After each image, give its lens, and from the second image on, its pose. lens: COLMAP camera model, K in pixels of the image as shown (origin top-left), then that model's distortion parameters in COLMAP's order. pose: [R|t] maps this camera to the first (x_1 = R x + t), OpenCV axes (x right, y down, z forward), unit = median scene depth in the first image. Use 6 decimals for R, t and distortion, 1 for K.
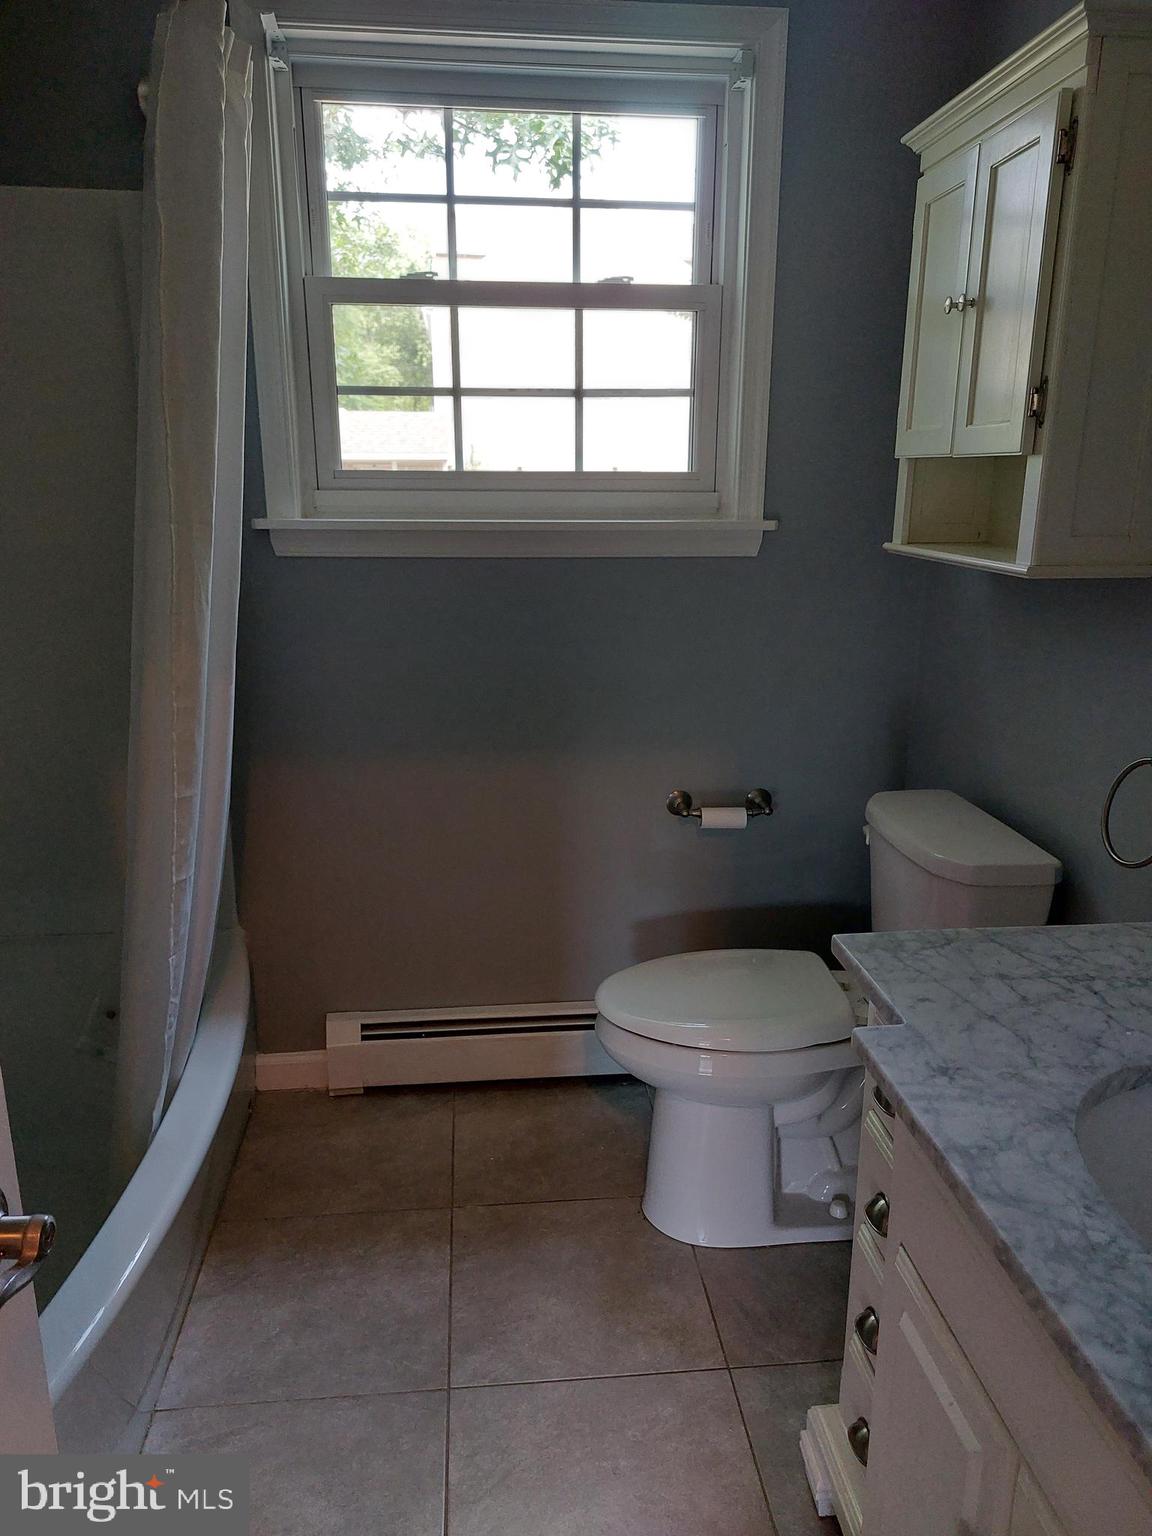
lens RADIAL K [[1095.0, 0, 584.7], [0, 1095.0, 781.4], [0, 0, 1]] dist [0.080218, -0.087229]
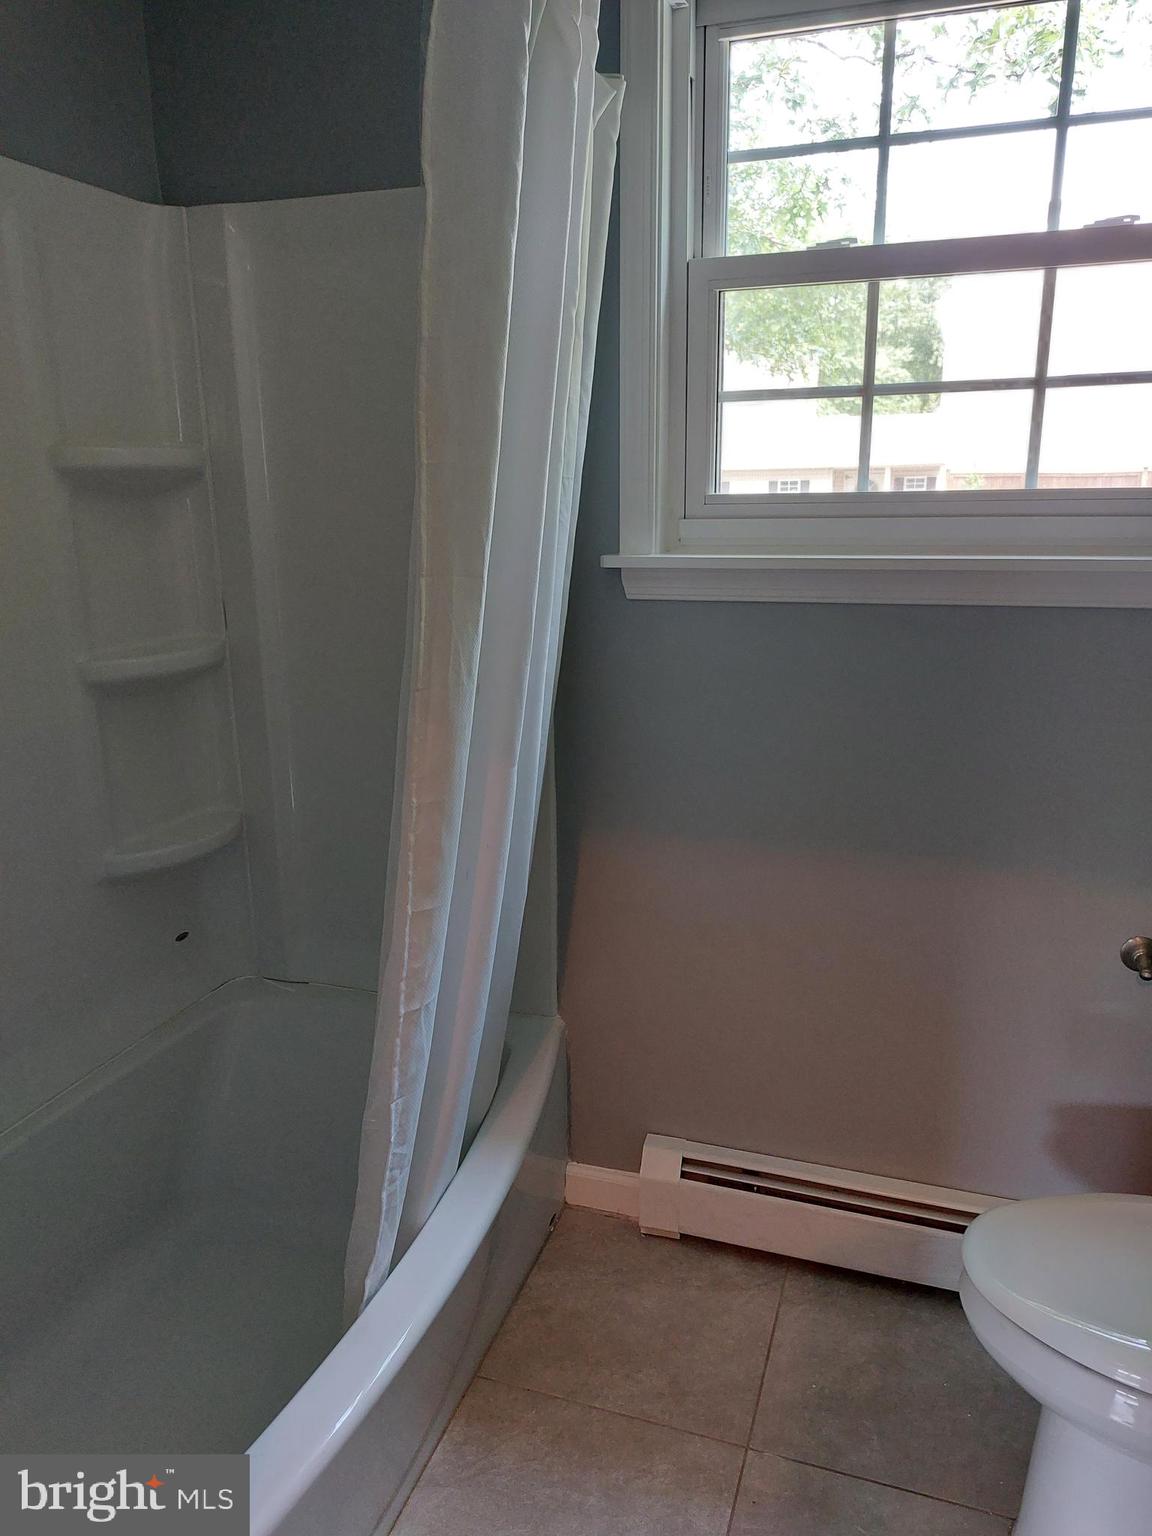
lens RADIAL K [[1095.0, 0, 584.7], [0, 1095.0, 781.4], [0, 0, 1]] dist [0.080218, -0.087229]
pose [[0.909821, 0.096521, -0.403619, 0.043167], [-0.098714, 0.994996, 0.015427, -0.074364], [0.403089, 0.025807, 0.914797, 0.221592]]
